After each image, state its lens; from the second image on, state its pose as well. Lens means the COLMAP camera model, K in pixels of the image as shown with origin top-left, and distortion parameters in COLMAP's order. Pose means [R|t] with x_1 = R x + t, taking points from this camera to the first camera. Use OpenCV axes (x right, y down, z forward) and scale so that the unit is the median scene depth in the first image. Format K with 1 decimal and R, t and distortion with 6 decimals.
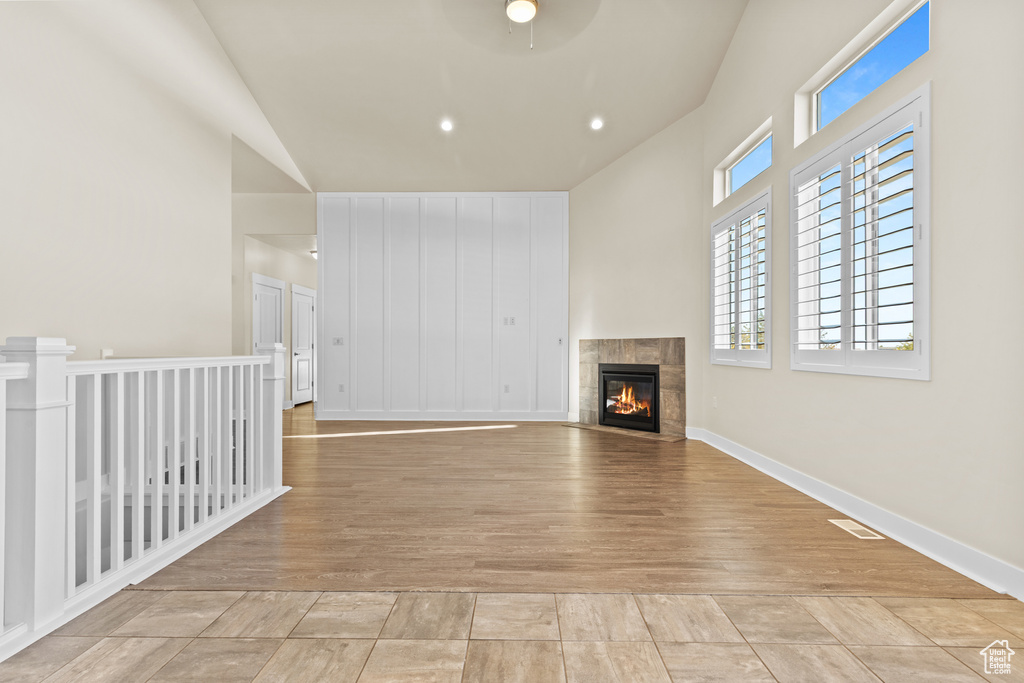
lens RADIAL K [[467.6, 0, 511.6], [0, 467.6, 348.6], [0, 0, 1]] dist [0.003550, 0.000363]
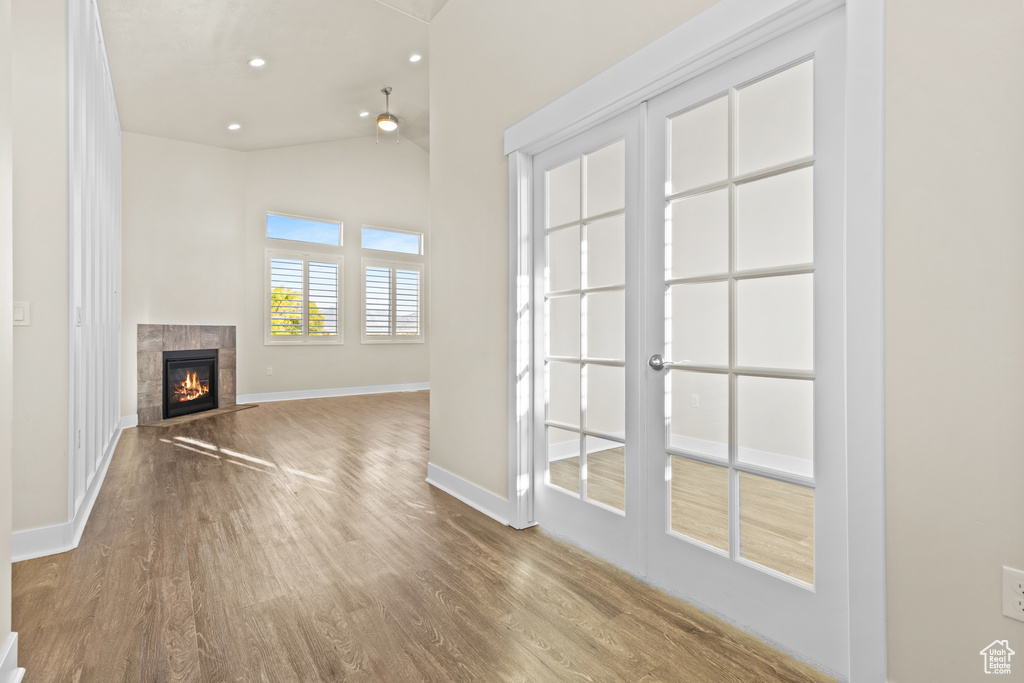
lens RADIAL K [[466.6, 0, 512.9], [0, 466.6, 336.3], [0, 0, 1]] dist [0.001559, 0.000078]
pose [[-0.613515, -0.002879, 0.789678, -1.000616], [0.000447, 0.999992, 0.003993, -0.000954], [-0.789683, 0.002802, -0.613509, 1.085664]]
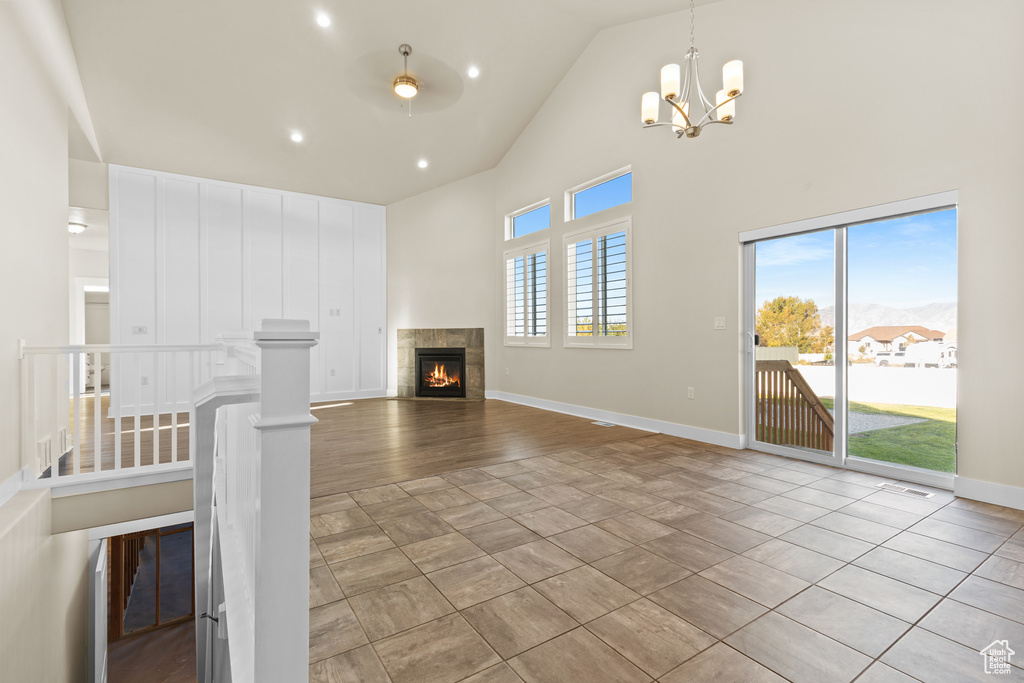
lens RADIAL K [[466.6, 0, 512.9], [0, 466.6, 336.3], [0, 0, 1]] dist [0.001559, 0.000078]
pose [[0.822269, -0.004500, 0.569081, -0.335044], [0.005139, 0.999987, 0.000483, 0.000539], [-0.569076, 0.002527, 0.822281, -0.199830]]
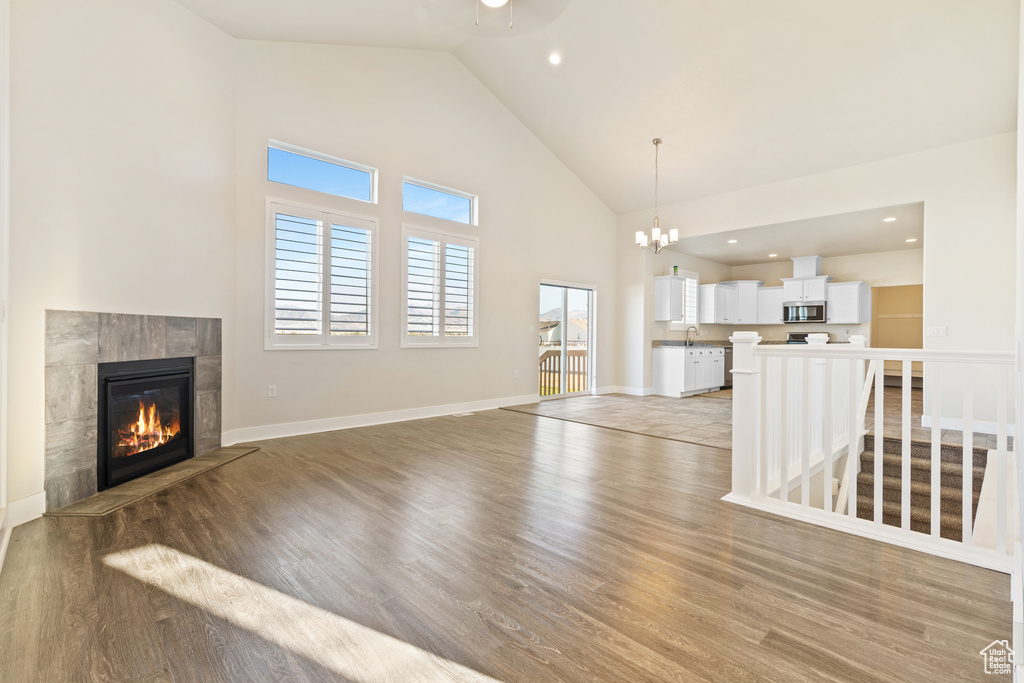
lens RADIAL K [[465.4, 0, 512.0], [0, 465.4, 341.5], [0, 0, 1]] dist [0.002312, 0.000553]
pose [[-0.704694, -0.014081, 0.709372, -0.473239], [-0.008412, 0.999899, 0.011491, 0.000363], [-0.709462, 0.002131, -0.704741, 1.102897]]
